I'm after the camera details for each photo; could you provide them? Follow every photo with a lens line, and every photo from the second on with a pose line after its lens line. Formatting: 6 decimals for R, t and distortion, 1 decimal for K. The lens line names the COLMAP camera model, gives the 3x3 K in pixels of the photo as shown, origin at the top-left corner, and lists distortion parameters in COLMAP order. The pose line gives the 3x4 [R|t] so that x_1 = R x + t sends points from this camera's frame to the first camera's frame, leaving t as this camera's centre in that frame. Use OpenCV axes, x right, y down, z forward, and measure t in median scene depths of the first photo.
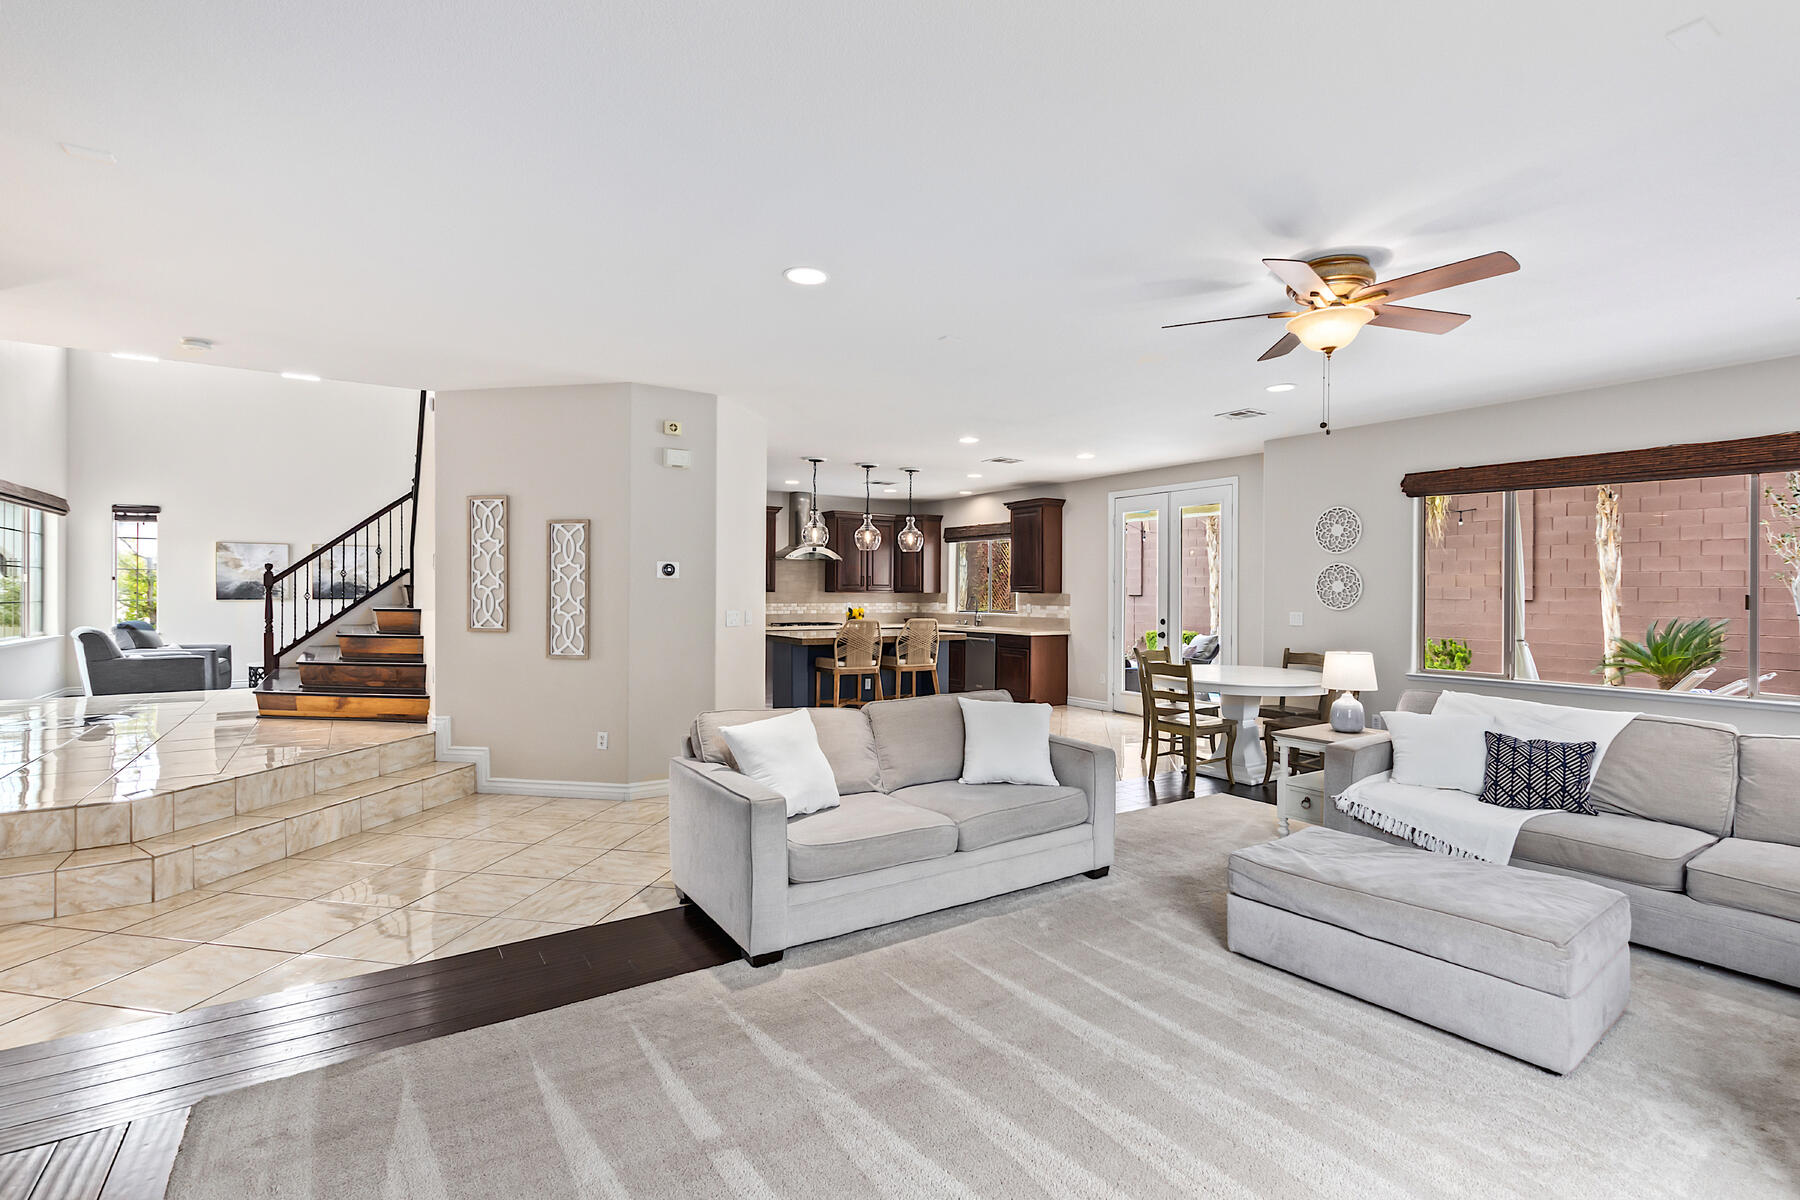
lens RADIAL K [[822.6, 0, 908.7], [0, 822.6, 602.9], [0, 0, 1]] dist [-0.001492, -0.000264]
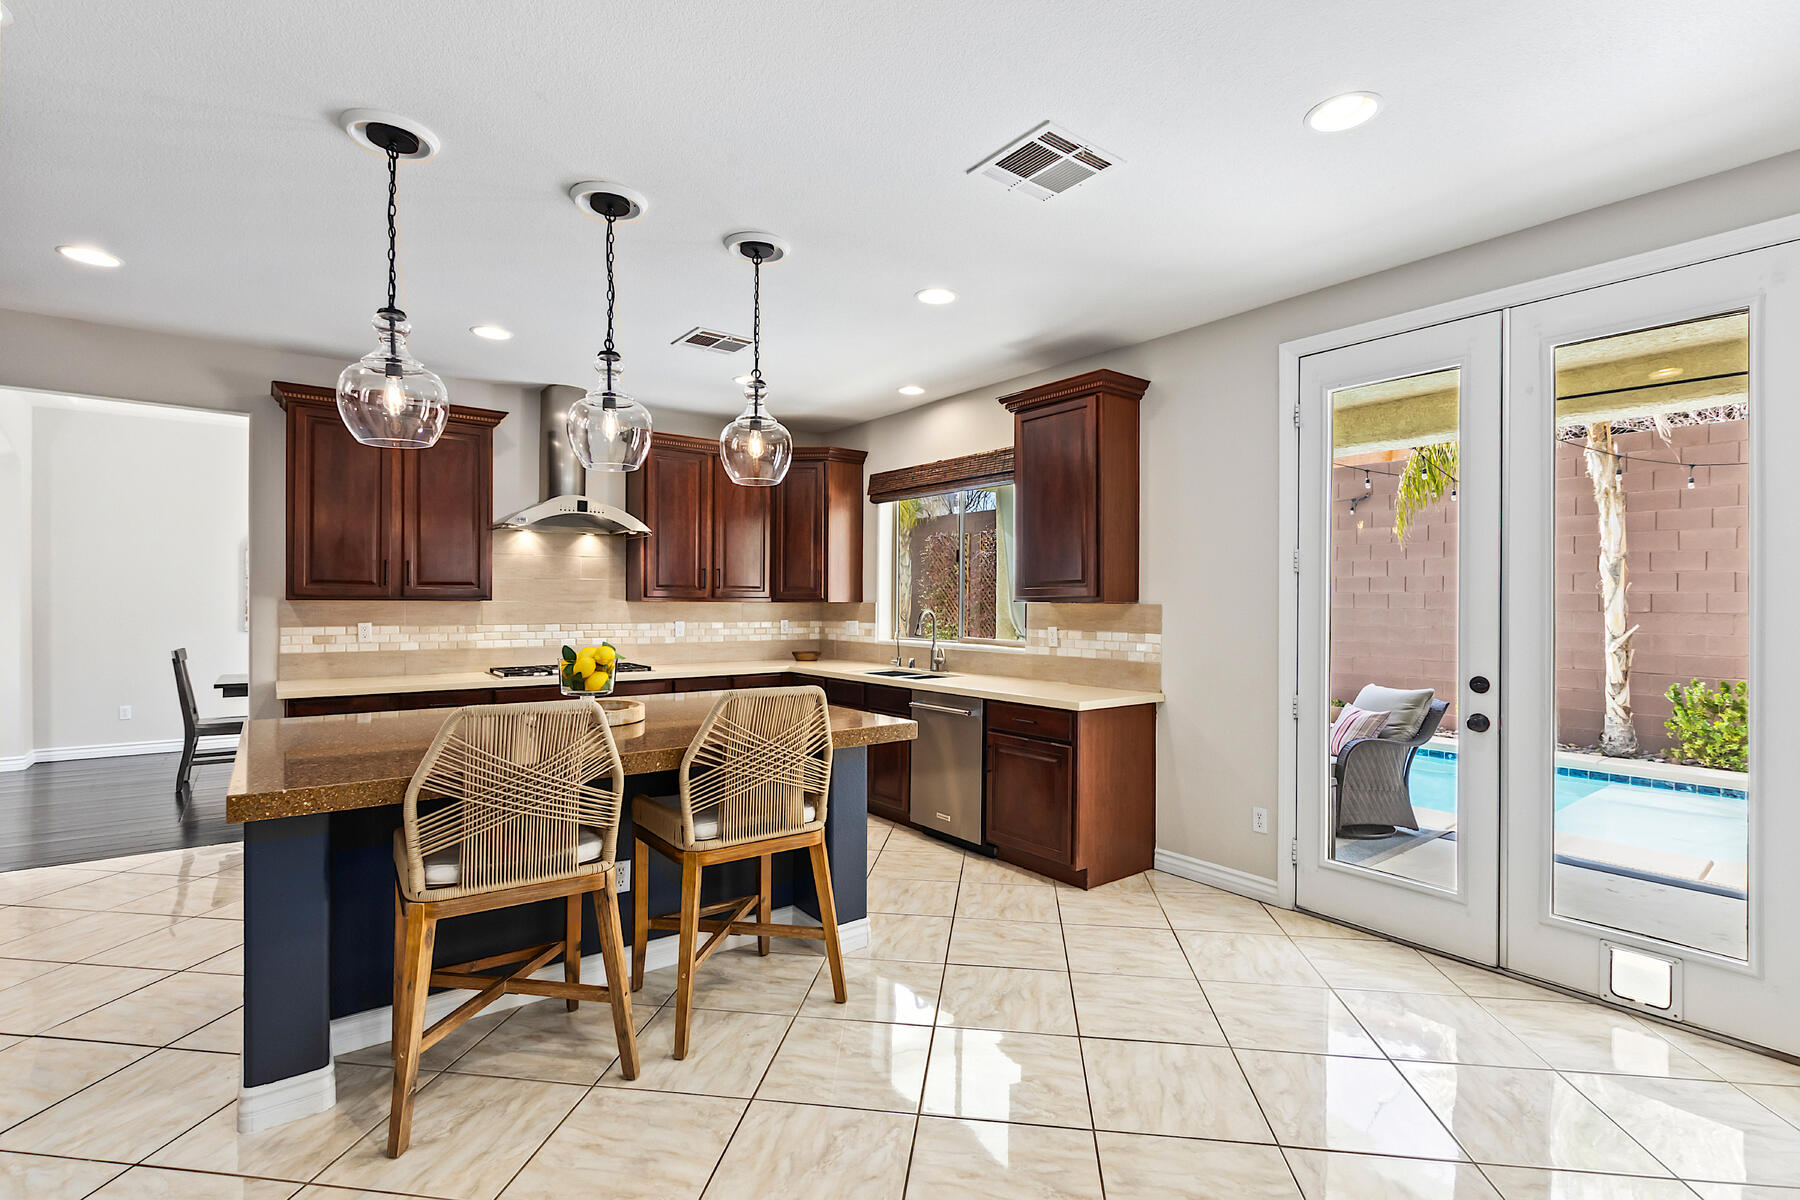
lens RADIAL K [[822.6, 0, 908.7], [0, 822.6, 602.9], [0, 0, 1]] dist [-0.001492, -0.000264]
pose [[0.997496, 0.001114, 0.070719, 0.036597], [-0.000211, 0.999918, -0.012773, -0.006187], [-0.070727, 0.012726, 0.997415, 0.570175]]
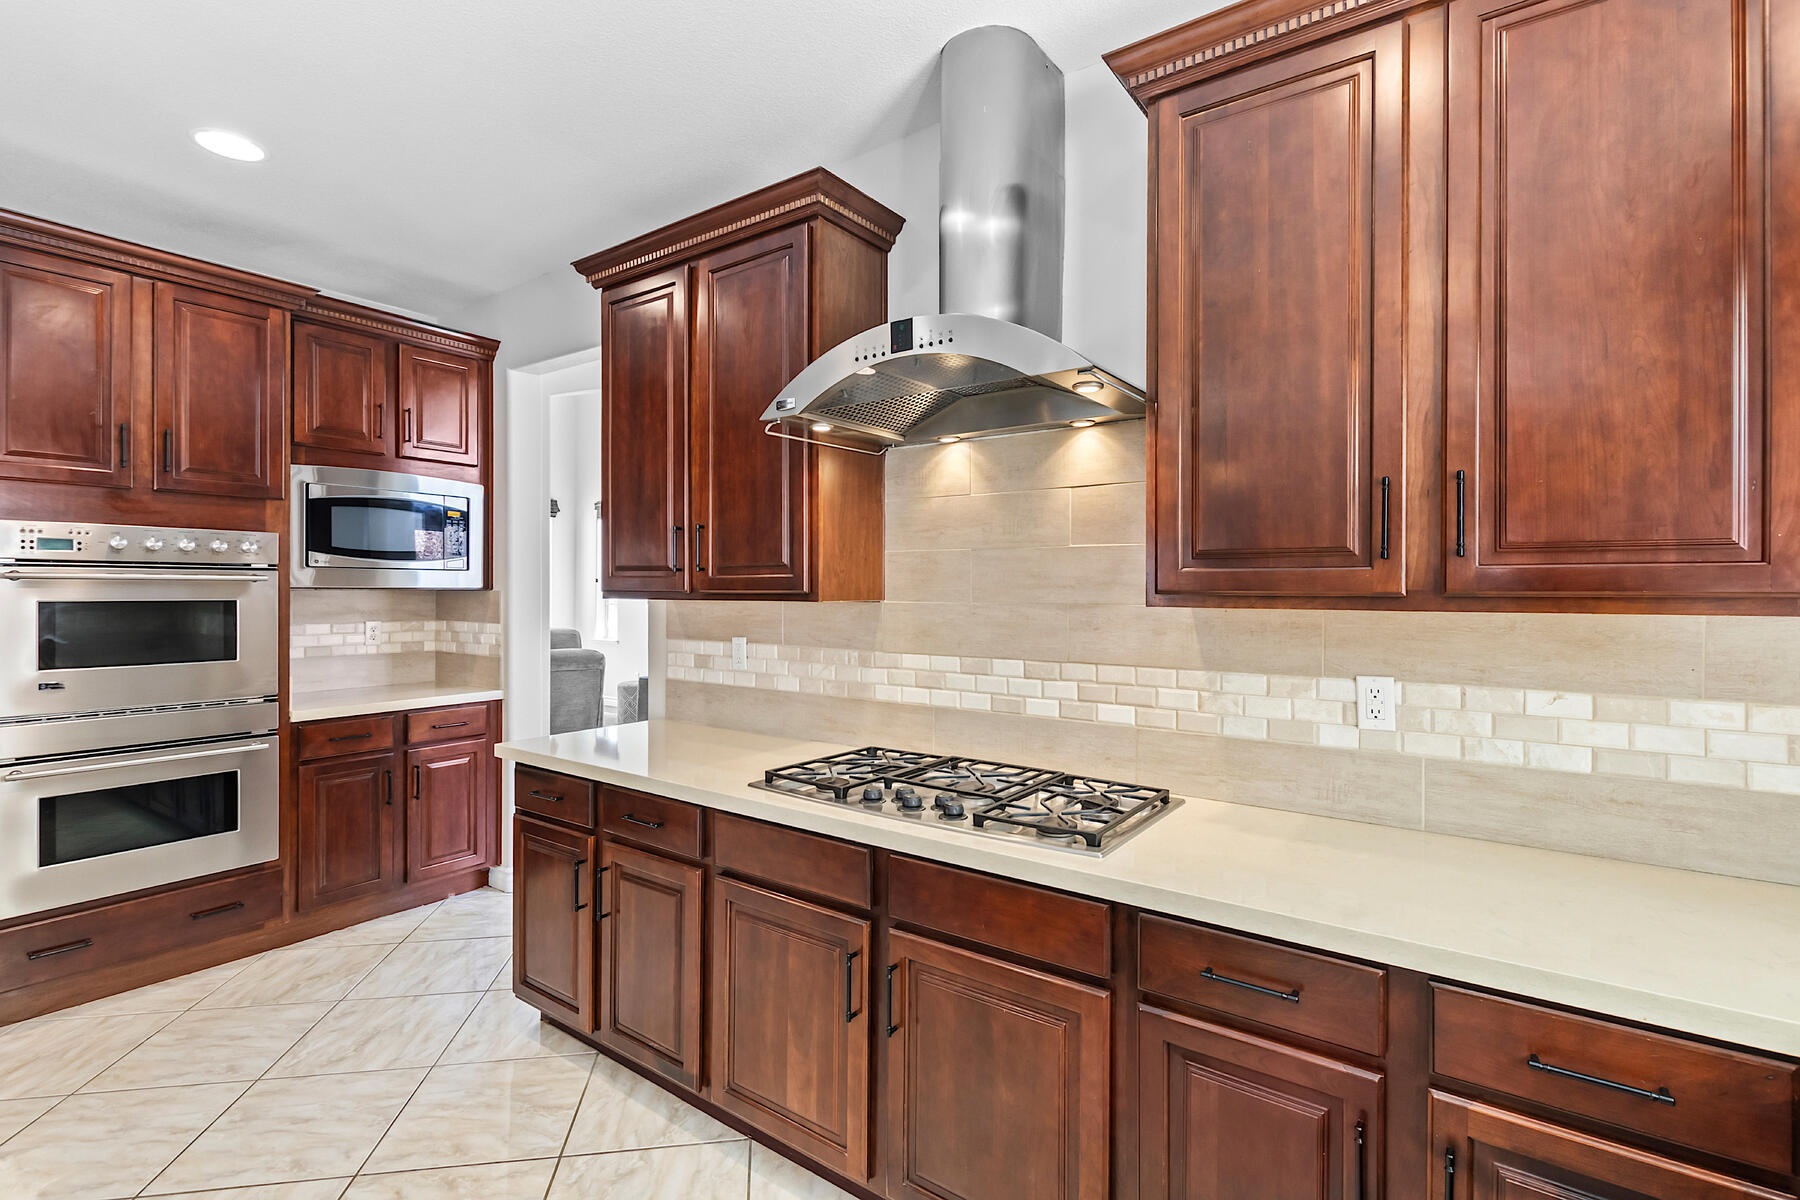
lens RADIAL K [[822.6, 0, 908.7], [0, 822.6, 602.9], [0, 0, 1]] dist [-0.001492, -0.000264]
pose [[0.357165, 0.011112, -0.933975, 0.038466], [-0.017011, 0.999841, 0.005390, -0.014973], [0.933886, 0.013963, 0.357297, 1.018679]]
